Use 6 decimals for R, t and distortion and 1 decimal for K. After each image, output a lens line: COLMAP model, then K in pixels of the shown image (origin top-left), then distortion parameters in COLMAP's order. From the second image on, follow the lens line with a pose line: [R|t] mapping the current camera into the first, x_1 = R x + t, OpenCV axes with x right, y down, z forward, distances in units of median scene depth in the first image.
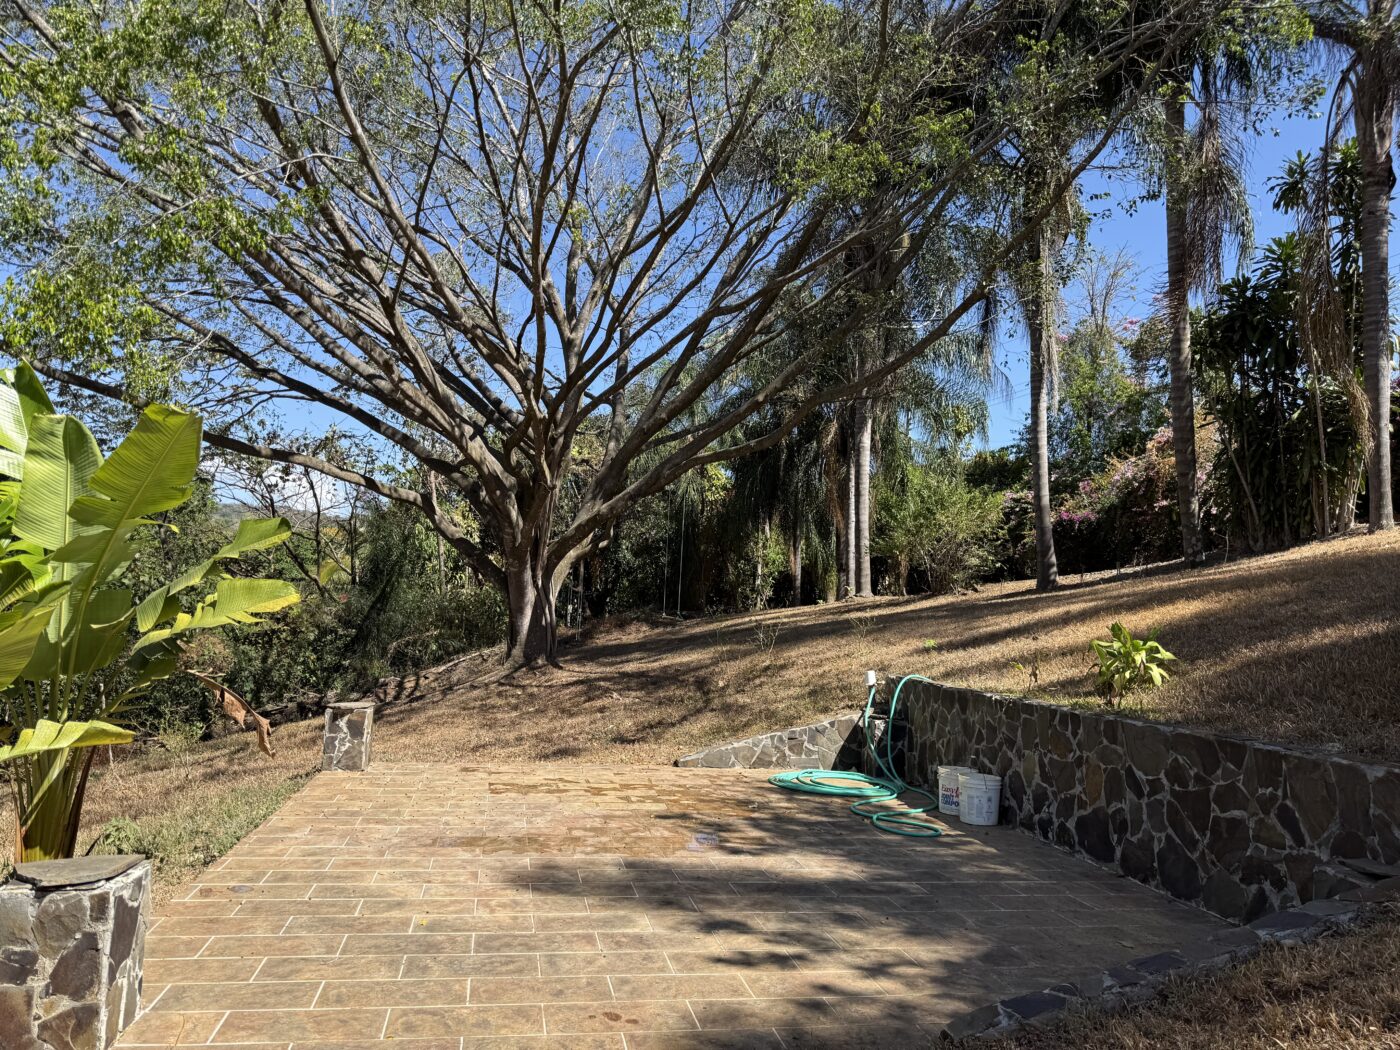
lens RADIAL K [[976.7, 0, 708.2], [0, 976.7, 522.0], [0, 0, 1]] dist [0.080368, -0.104576]
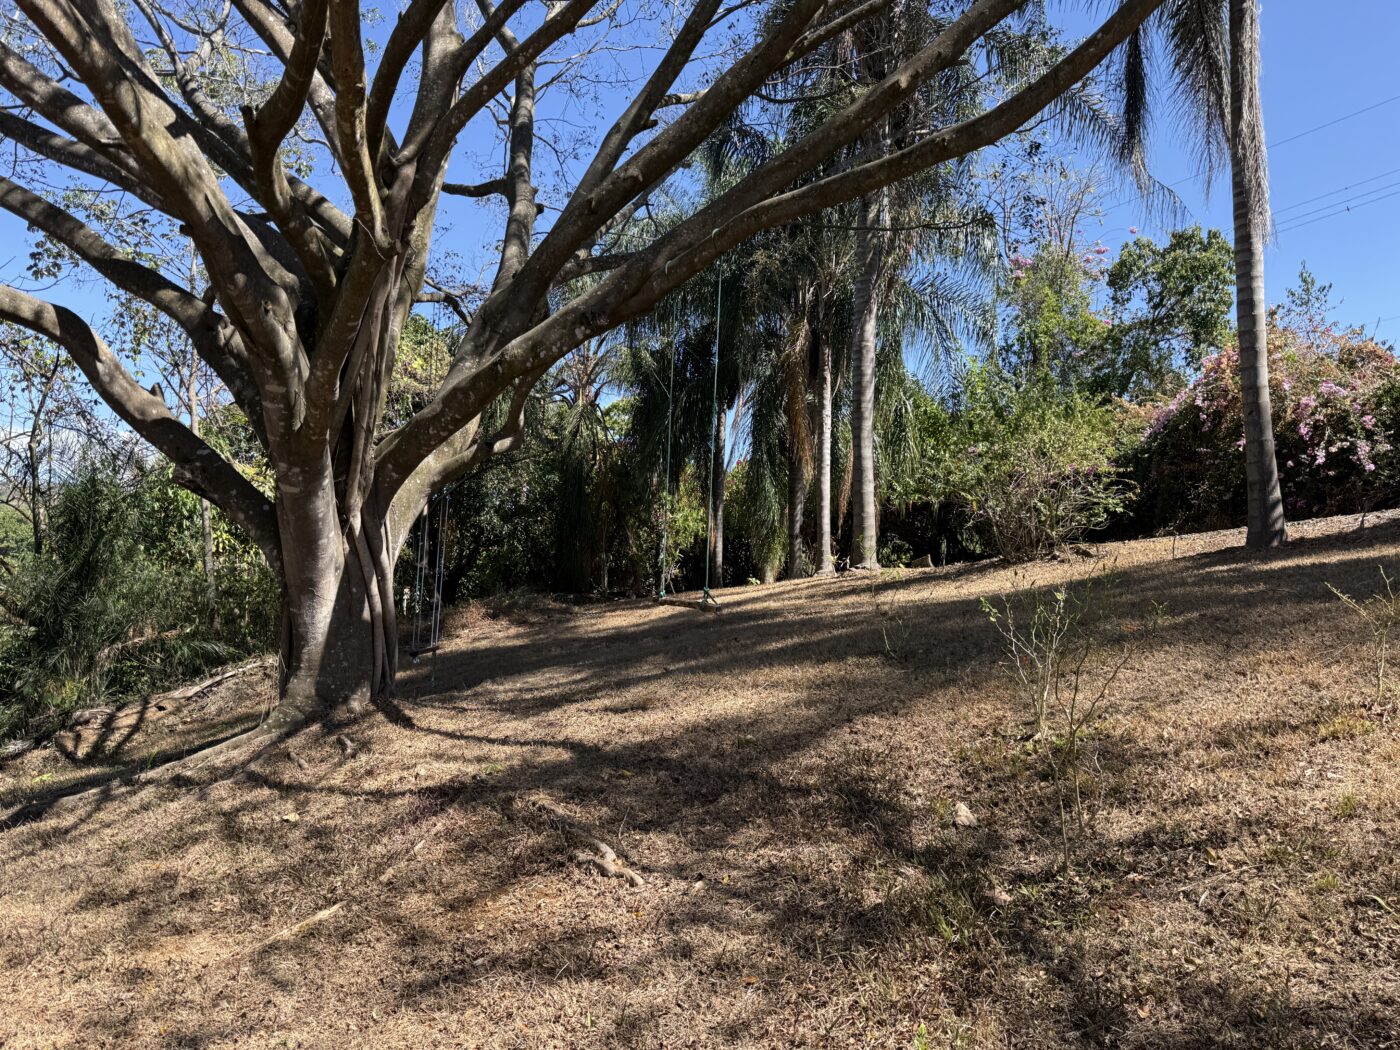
lens RADIAL K [[976.7, 0, 708.2], [0, 976.7, 522.0], [0, 0, 1]] dist [0.080368, -0.104576]
pose [[0.987177, 0.004730, 0.159562, -0.076764], [-0.007030, 0.999879, 0.013855, 0.048107], [-0.159477, -0.014799, 0.987091, 0.475379]]
